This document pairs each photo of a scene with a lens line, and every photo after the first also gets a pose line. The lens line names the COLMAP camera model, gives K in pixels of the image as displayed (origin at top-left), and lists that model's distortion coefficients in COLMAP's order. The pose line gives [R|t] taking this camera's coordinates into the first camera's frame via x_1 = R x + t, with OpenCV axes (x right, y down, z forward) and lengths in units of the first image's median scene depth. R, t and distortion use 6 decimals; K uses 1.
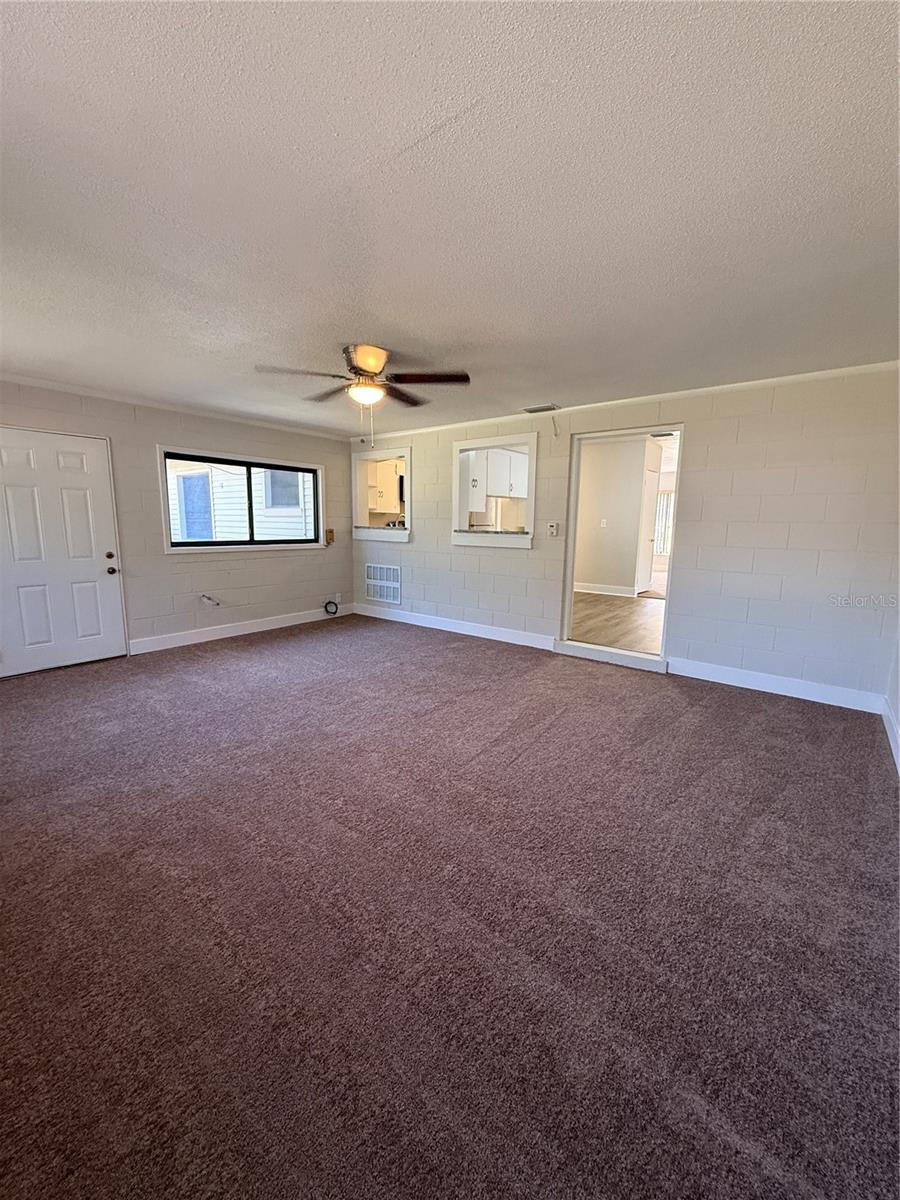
lens RADIAL K [[484.3, 0, 455.0], [0, 484.3, 600.0], [0, 0, 1]] dist [-0.001720, -0.000017]
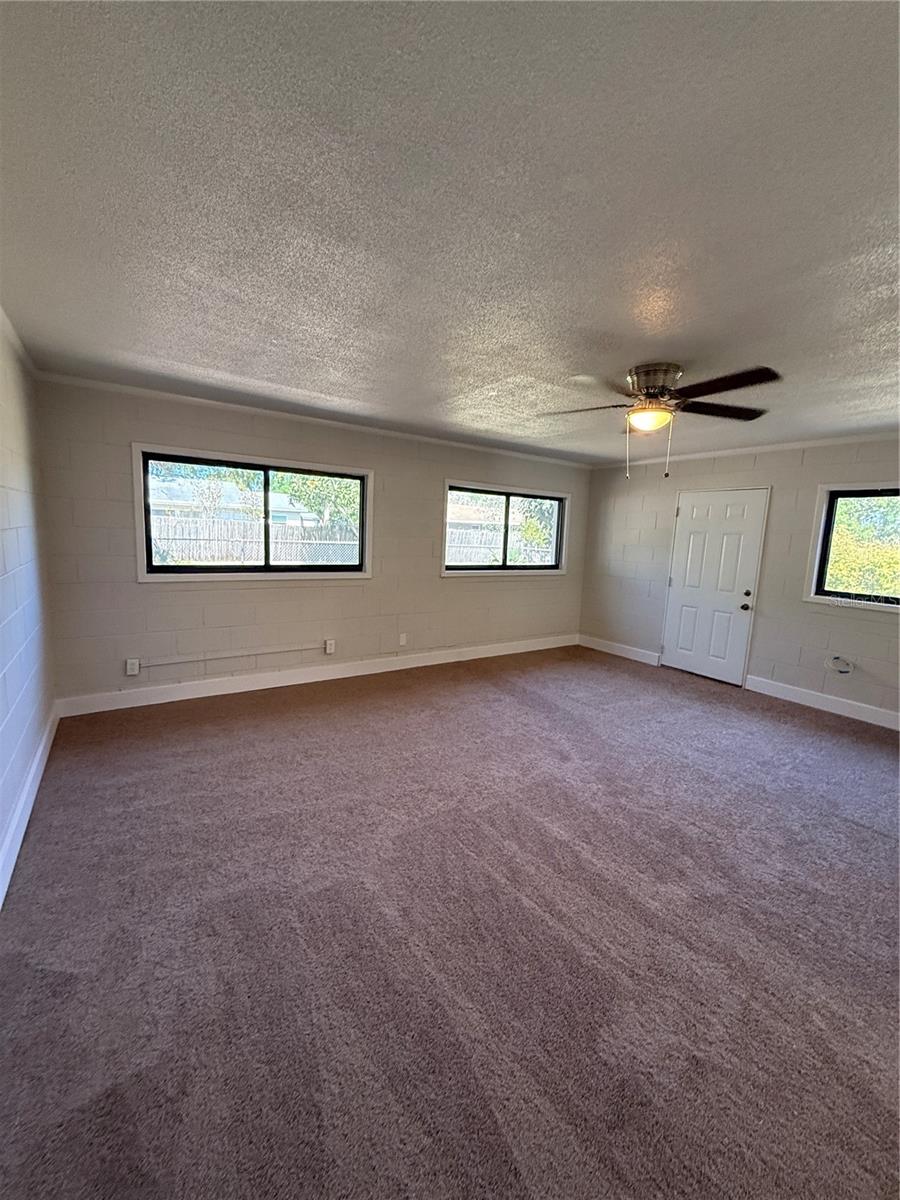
lens RADIAL K [[484.3, 0, 455.7], [0, 484.3, 599.2], [0, 0, 1]] dist [-0.001720, -0.000017]
pose [[-0.309026, 0.097731, -0.946019, 0.528478], [-0.206961, 0.963958, 0.167190, -0.125603], [0.928262, 0.247455, -0.277662, 0.694126]]
